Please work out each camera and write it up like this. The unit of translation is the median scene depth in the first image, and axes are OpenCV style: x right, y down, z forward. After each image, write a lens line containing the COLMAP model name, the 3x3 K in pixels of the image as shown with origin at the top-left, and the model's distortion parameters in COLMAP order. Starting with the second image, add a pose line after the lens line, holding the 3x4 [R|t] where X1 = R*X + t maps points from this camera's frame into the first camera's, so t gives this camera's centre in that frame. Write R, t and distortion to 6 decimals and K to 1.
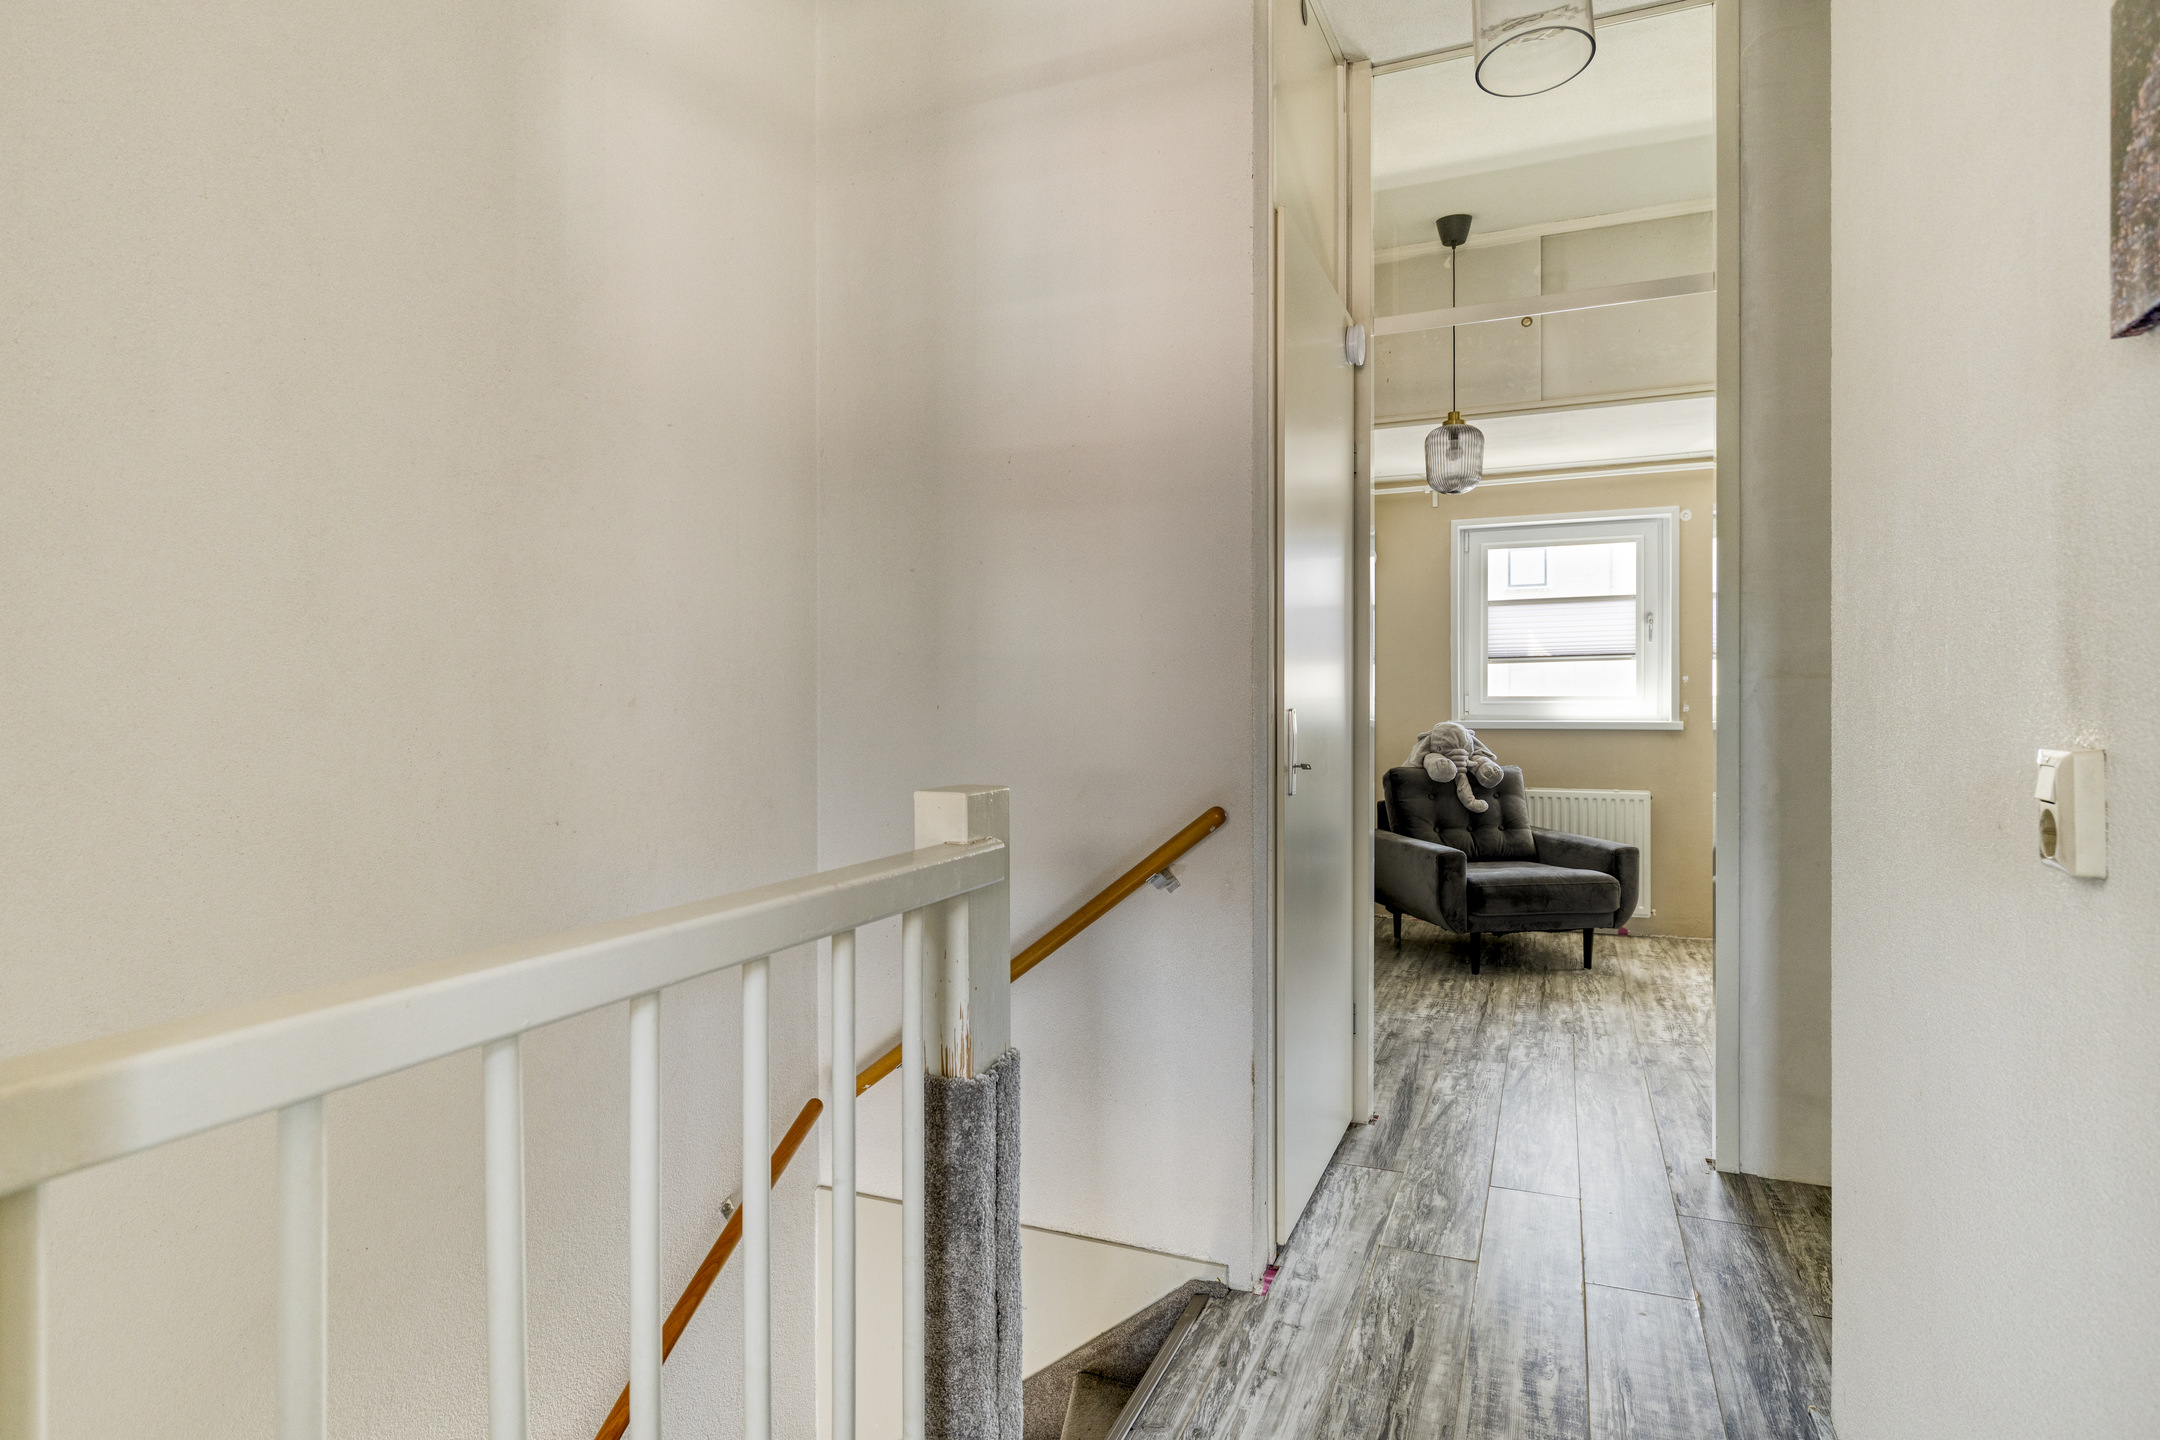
lens RADIAL K [[1199.3, 0, 1077.3], [0, 1199.3, 702.9], [0, 0, 1]] dist [0.140542, -0.000203]
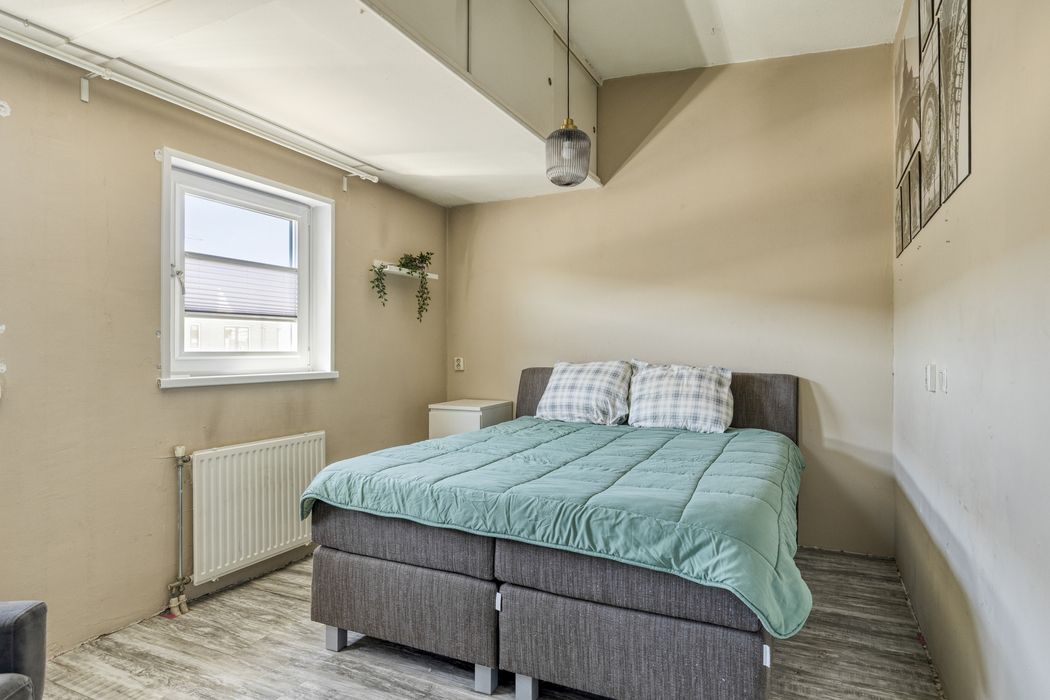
lens RADIAL K [[599.6, 0, 525.0], [0, 599.6, 350.0], [0, 0, 1]] dist [-0.002861, -0.001007]
pose [[0.037028, 0.005135, 0.999301, -0.110698], [0.005470, 0.999971, -0.005341, -0.003120], [-0.999299, 0.005664, 0.036998, 0.723249]]
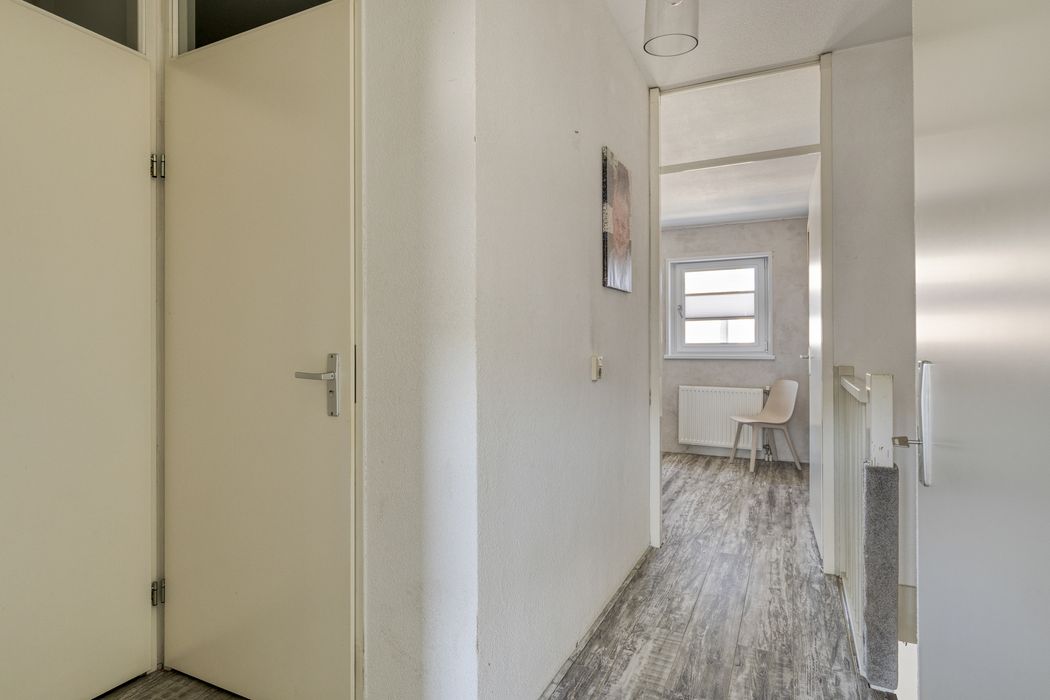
lens RADIAL K [[599.6, 0, 525.0], [0, 599.6, 350.0], [0, 0, 1]] dist [-0.002861, -0.001007]
pose [[-0.999075, 0.007089, 0.042406, 0.908737], [0.007854, 0.999809, 0.017900, 0.003718], [-0.042271, 0.018216, -0.998940, 2.275610]]
